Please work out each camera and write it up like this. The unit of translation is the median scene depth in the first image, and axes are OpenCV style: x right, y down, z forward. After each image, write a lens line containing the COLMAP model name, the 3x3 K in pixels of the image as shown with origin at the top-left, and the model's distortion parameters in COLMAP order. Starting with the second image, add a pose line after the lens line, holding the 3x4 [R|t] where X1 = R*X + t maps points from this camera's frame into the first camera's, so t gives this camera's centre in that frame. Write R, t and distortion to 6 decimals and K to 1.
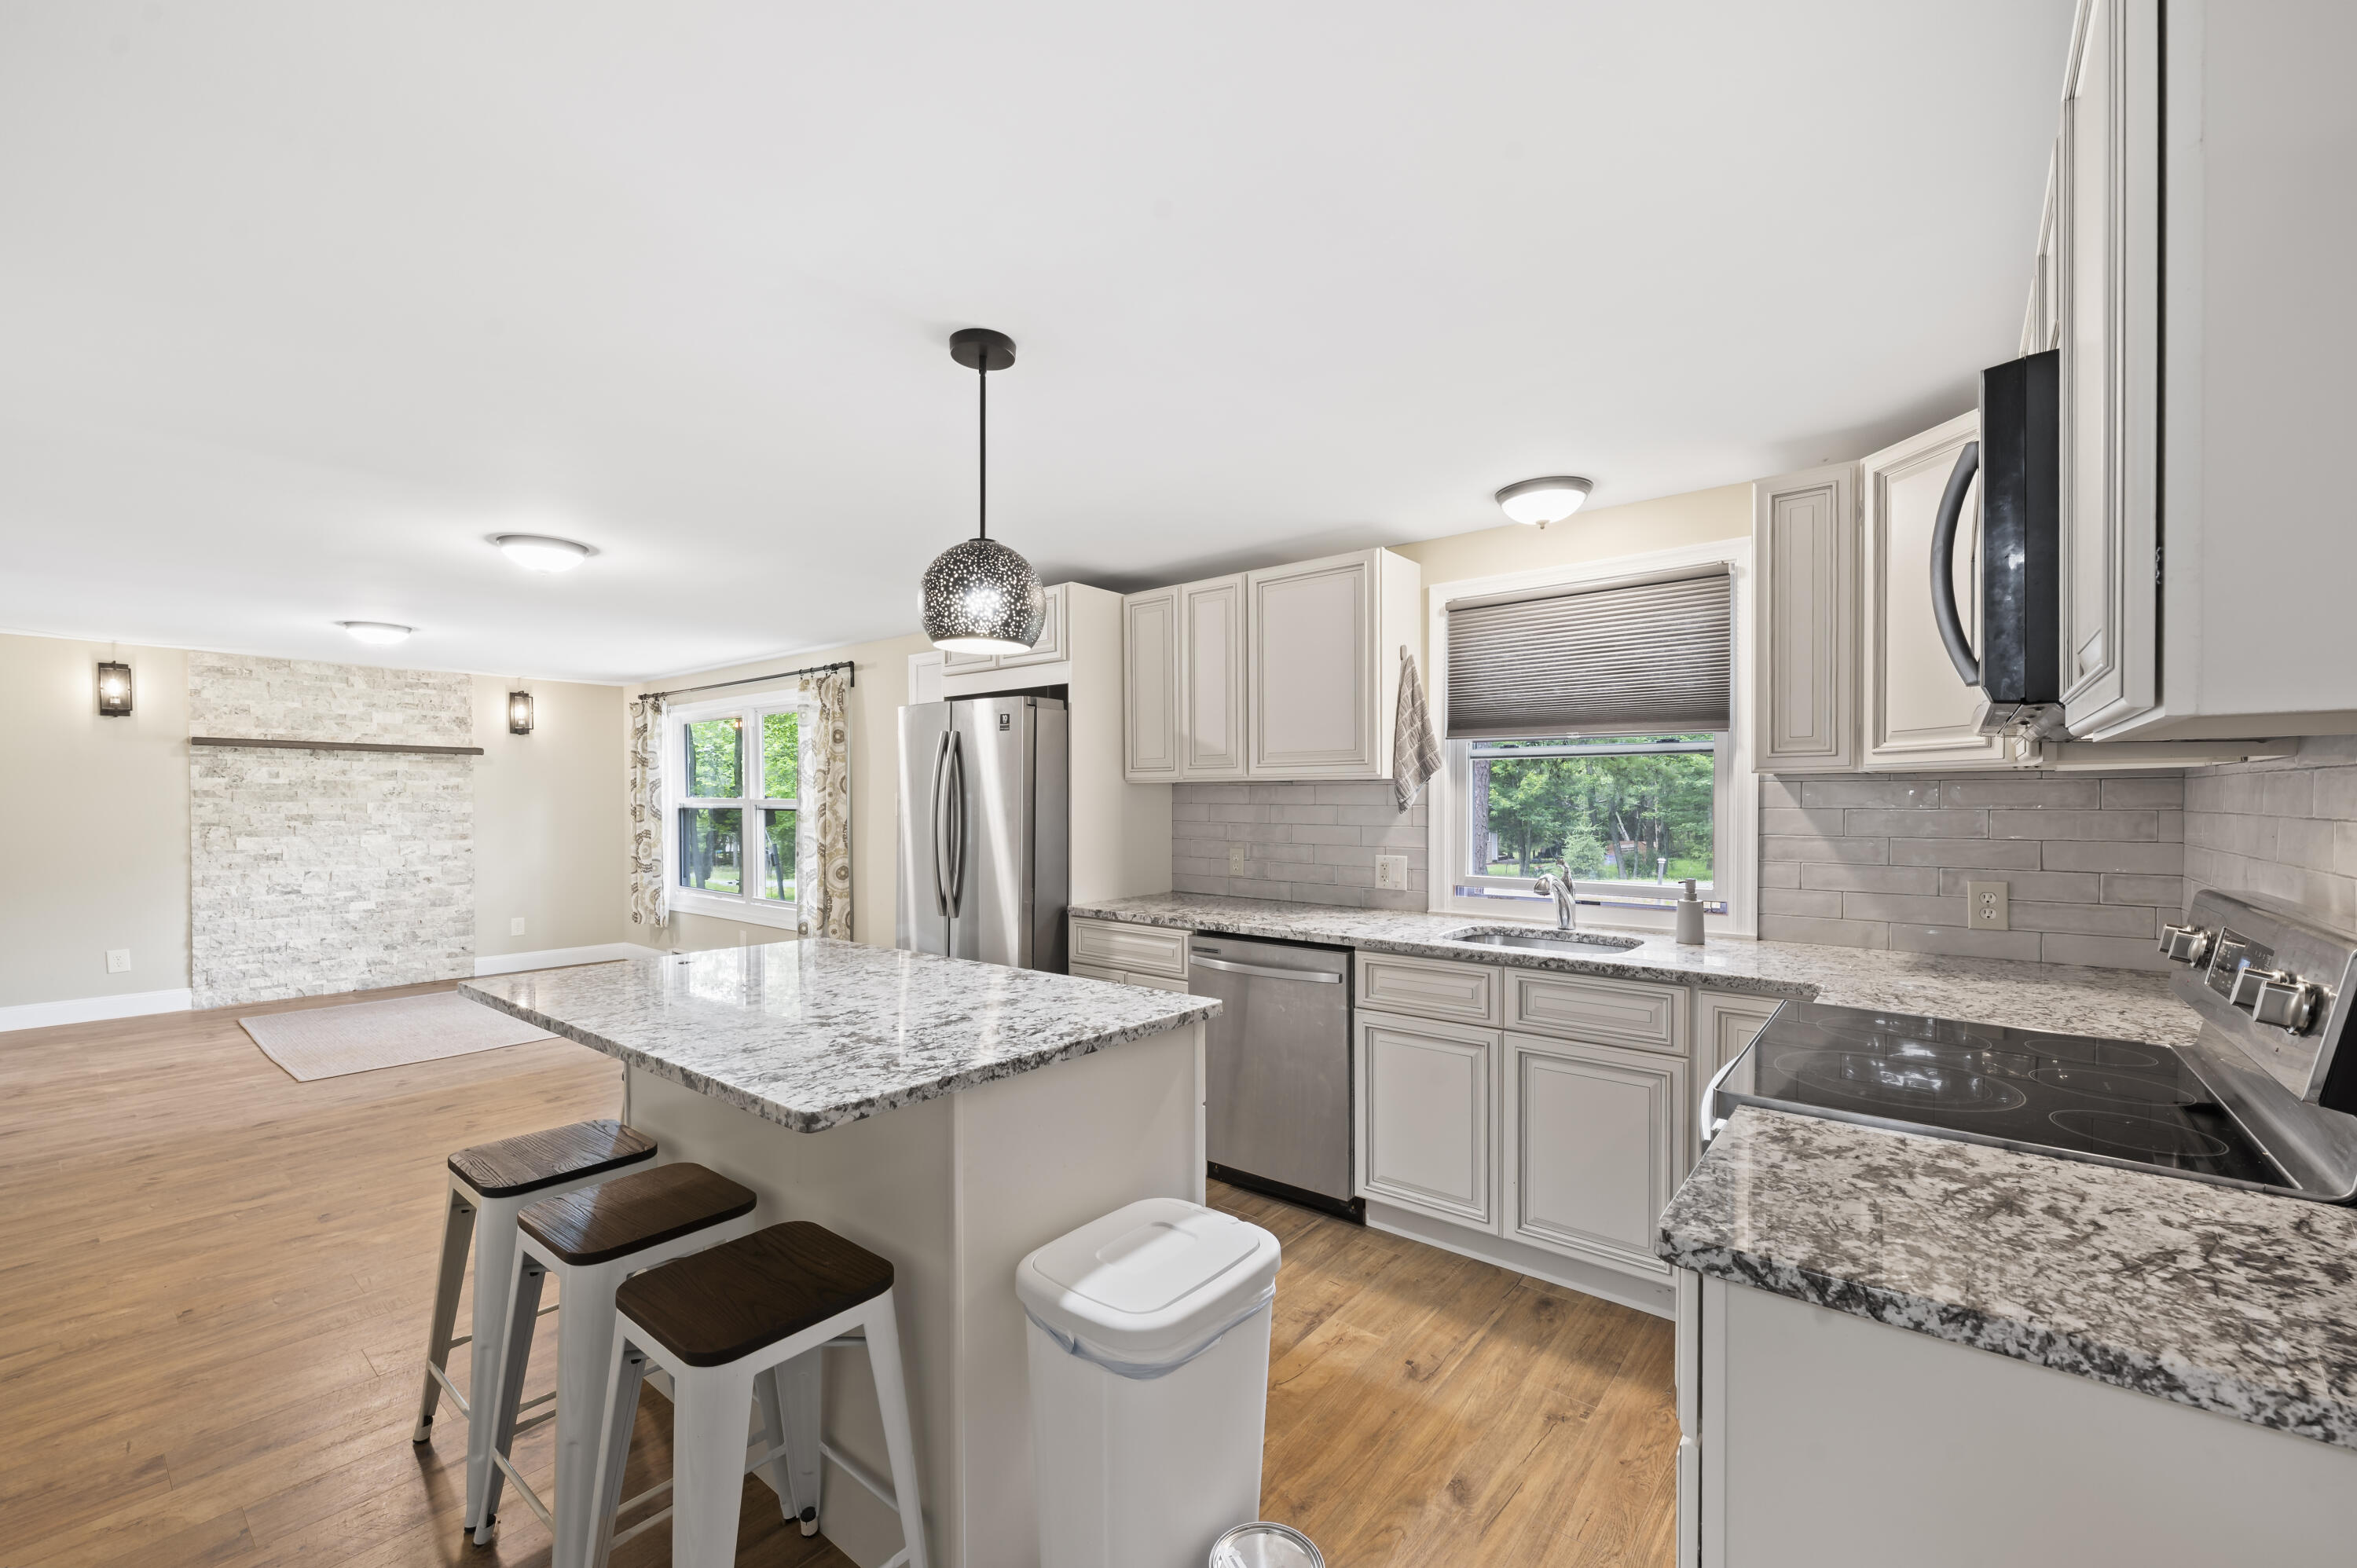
lens RADIAL K [[950.0, 0, 1184.8], [0, 950.0, 809.5], [0, 0, 1]] dist [-0.001574, -0.000418]
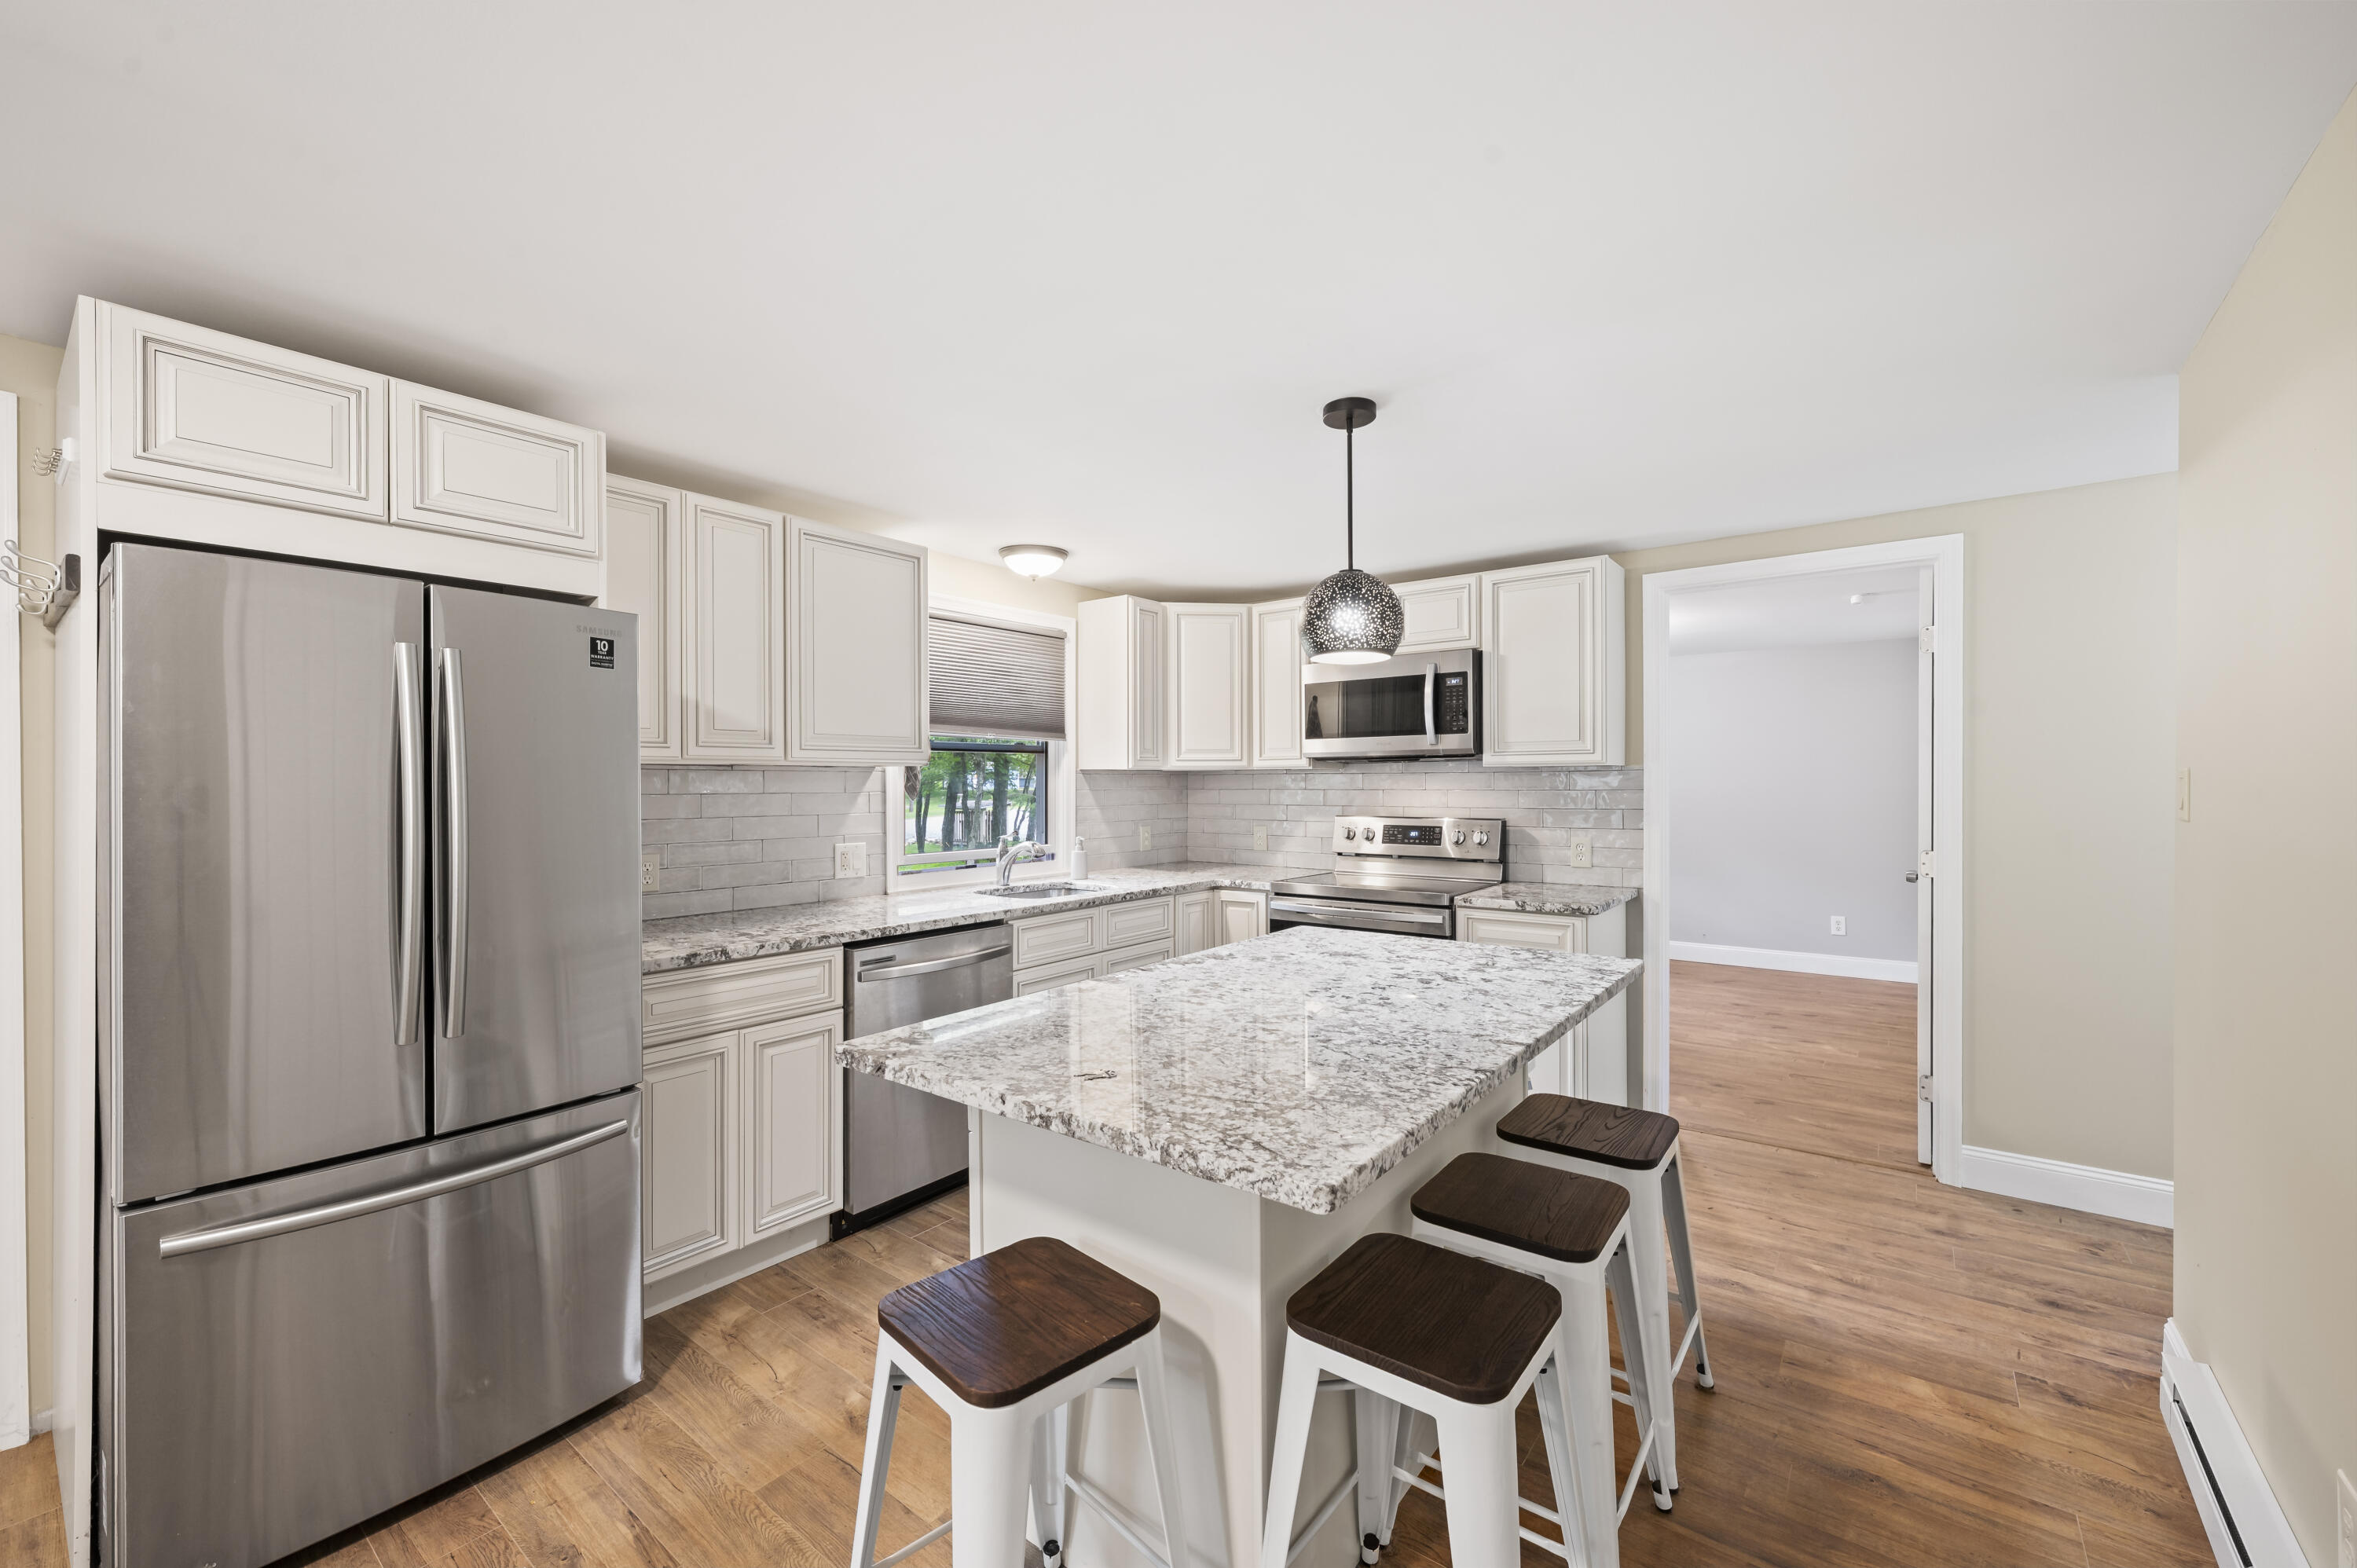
lens RADIAL K [[950.0, 0, 1159.2], [0, 950.0, 793.1], [0, 0, 1]] dist [-0.001574, -0.000418]
pose [[-0.009555, -0.010217, 0.999902, -0.433829], [0.016528, 0.999810, 0.010374, -0.005021], [-0.999818, 0.016625, -0.009384, 0.384122]]
